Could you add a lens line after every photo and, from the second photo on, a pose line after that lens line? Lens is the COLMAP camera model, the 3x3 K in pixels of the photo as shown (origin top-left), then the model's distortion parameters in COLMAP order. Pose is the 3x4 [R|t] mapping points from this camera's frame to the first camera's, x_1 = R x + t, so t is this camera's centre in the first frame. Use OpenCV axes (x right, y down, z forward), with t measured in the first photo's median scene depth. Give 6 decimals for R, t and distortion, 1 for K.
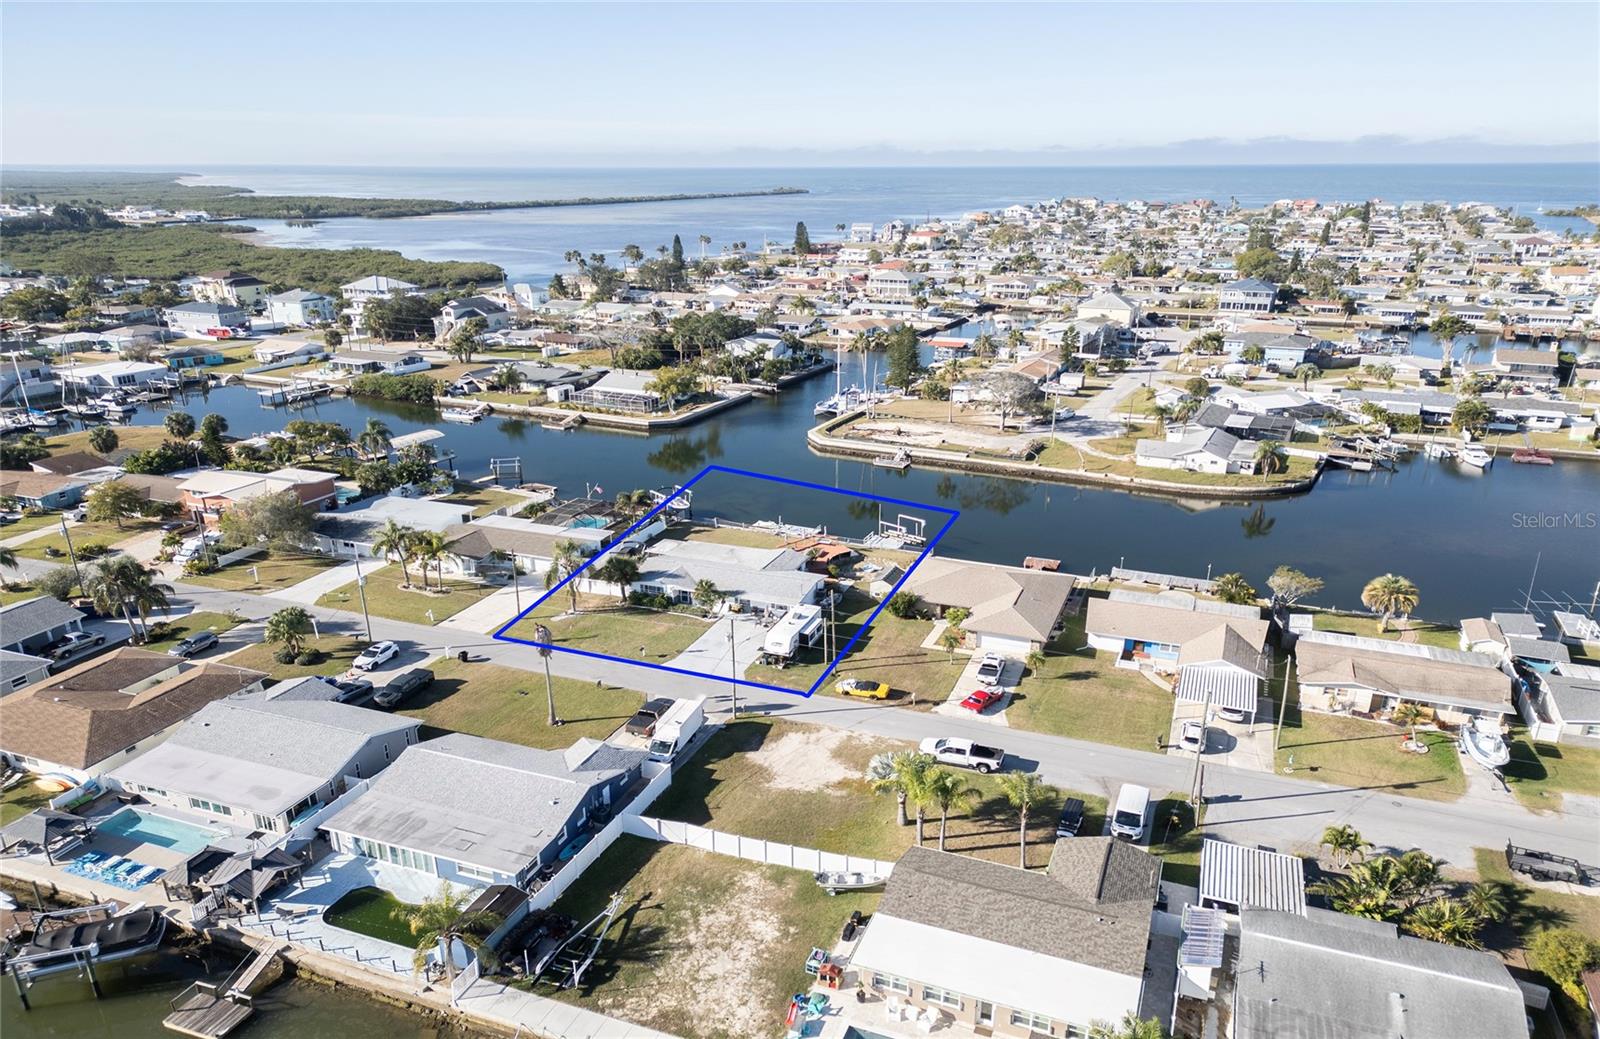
lens RADIAL K [[1121.0, 0, 799.2], [0, 1121.0, 542.3], [0, 0, 1]] dist [0.068439, -0.070493]
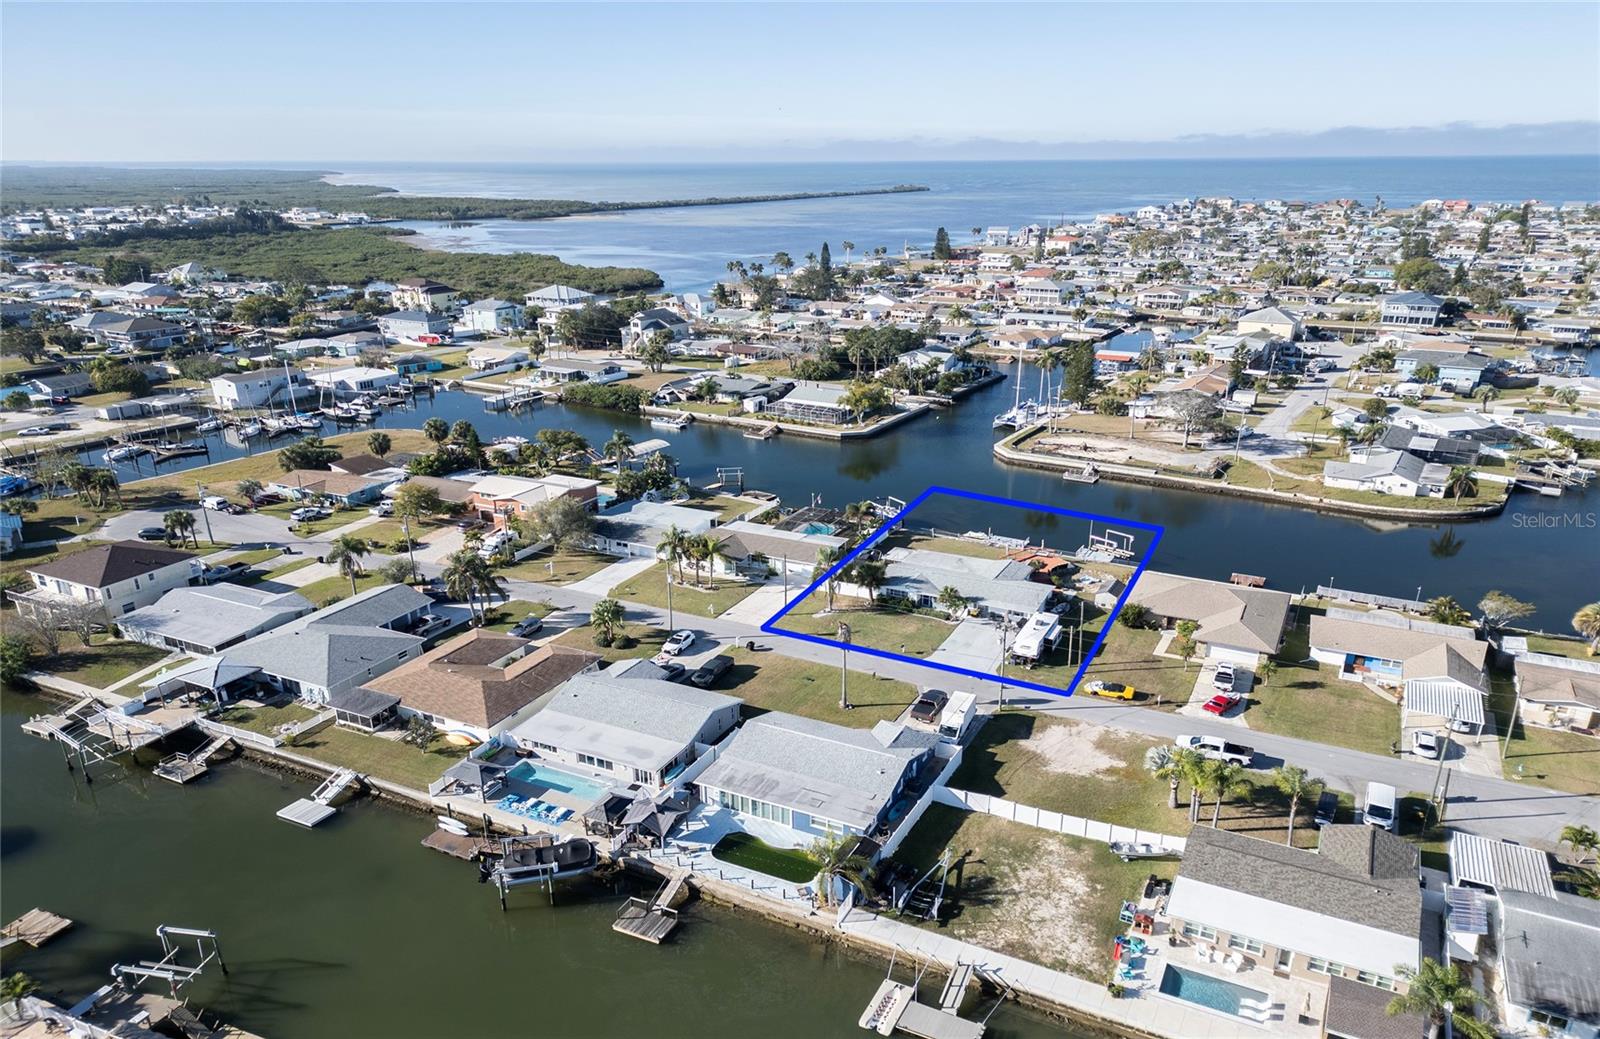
lens RADIAL K [[1121.0, 0, 799.2], [0, 1121.0, 542.3], [0, 0, 1]] dist [0.068439, -0.070493]
pose [[0.995521, 0.027297, -0.090514, -0.091371], [-0.026880, 0.999622, 0.005833, -0.009271], [0.090639, -0.003374, 0.995878, -0.093352]]
